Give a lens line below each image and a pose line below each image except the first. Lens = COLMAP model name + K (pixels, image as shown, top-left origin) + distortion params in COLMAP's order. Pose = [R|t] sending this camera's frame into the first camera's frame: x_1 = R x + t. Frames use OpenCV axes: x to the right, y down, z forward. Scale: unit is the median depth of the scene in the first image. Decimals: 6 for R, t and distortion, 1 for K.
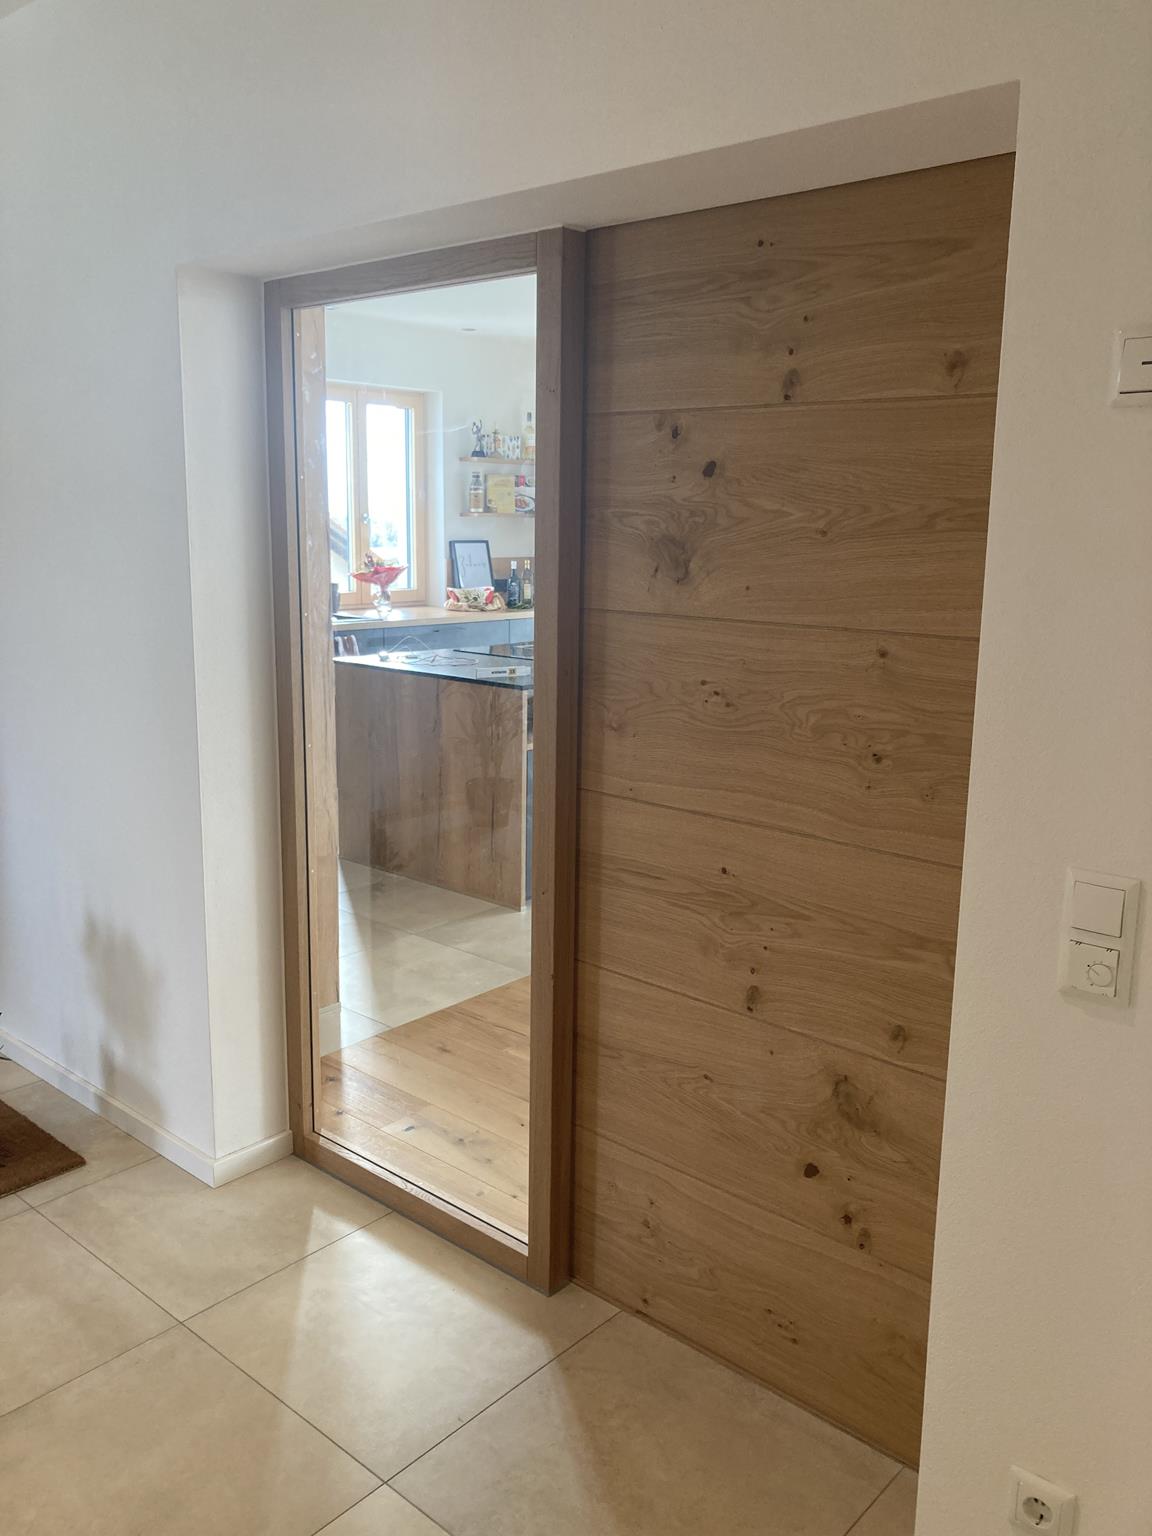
lens RADIAL K [[1260.6, 0, 576.0], [0, 1260.6, 768.0], [0, 0, 1]] dist [0.017716, 0.002893]
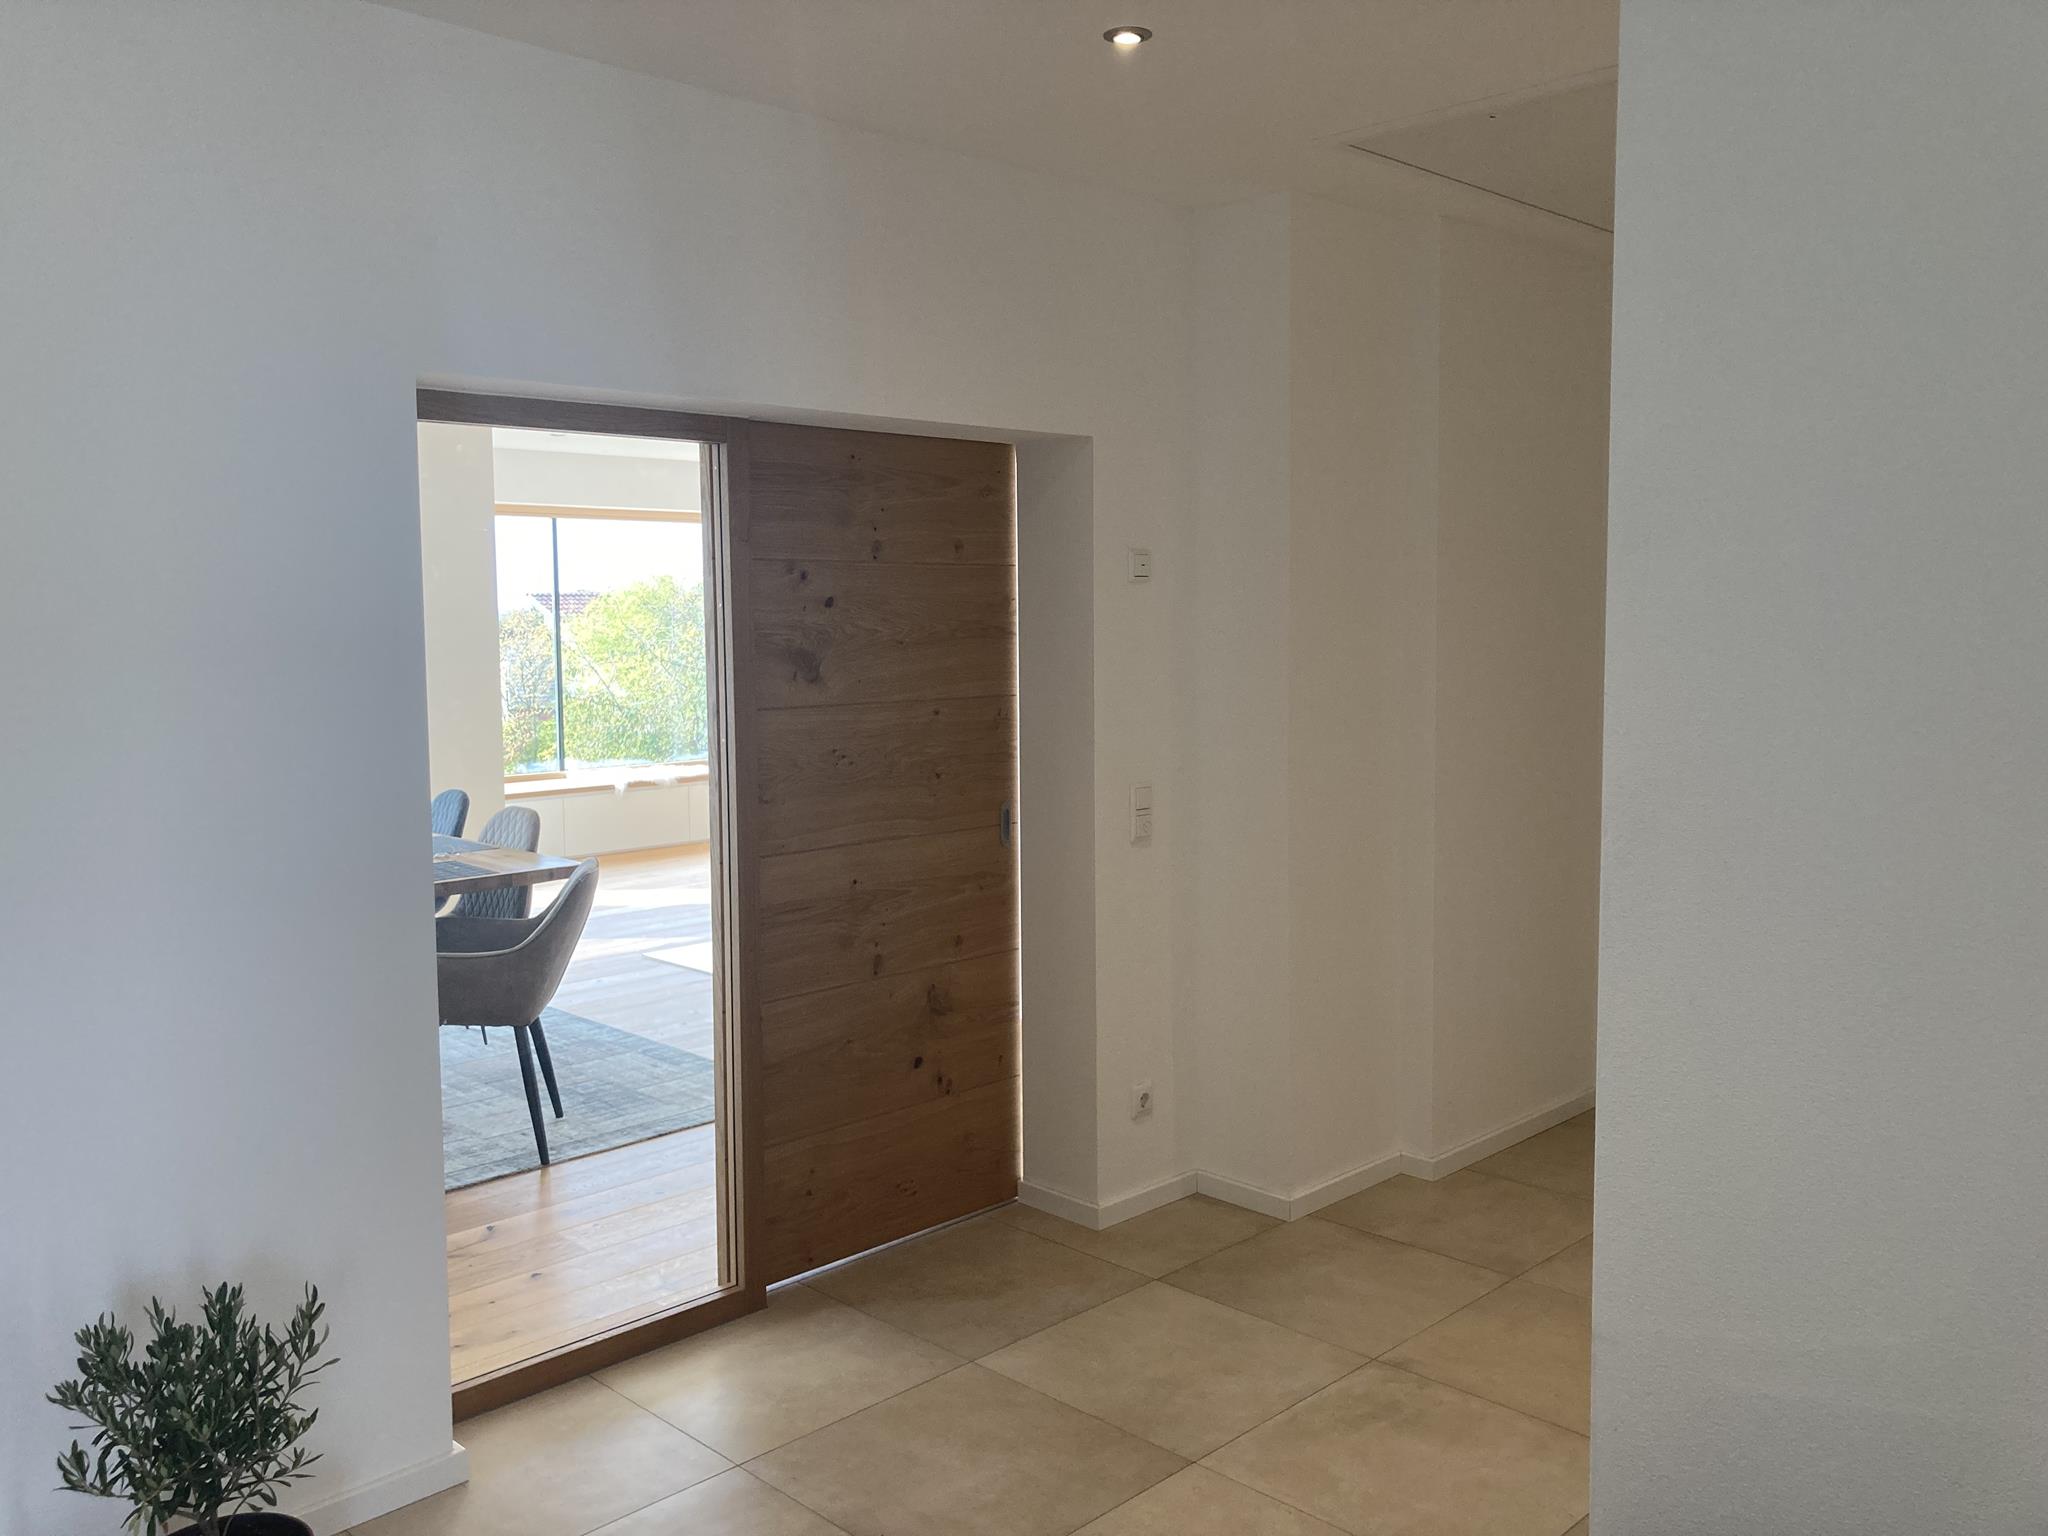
lens RADIAL K [[1680.8, 0, 992.1], [0, 1680.8, 771.4], [0, 0, 1]] dist [0.017716, 0.002893]
pose [[0.054402, -0.107824, 0.992680, -1.787531], [0.210169, 0.973118, 0.094182, -0.190098], [-0.976150, 0.203507, 0.075601, 0.712427]]
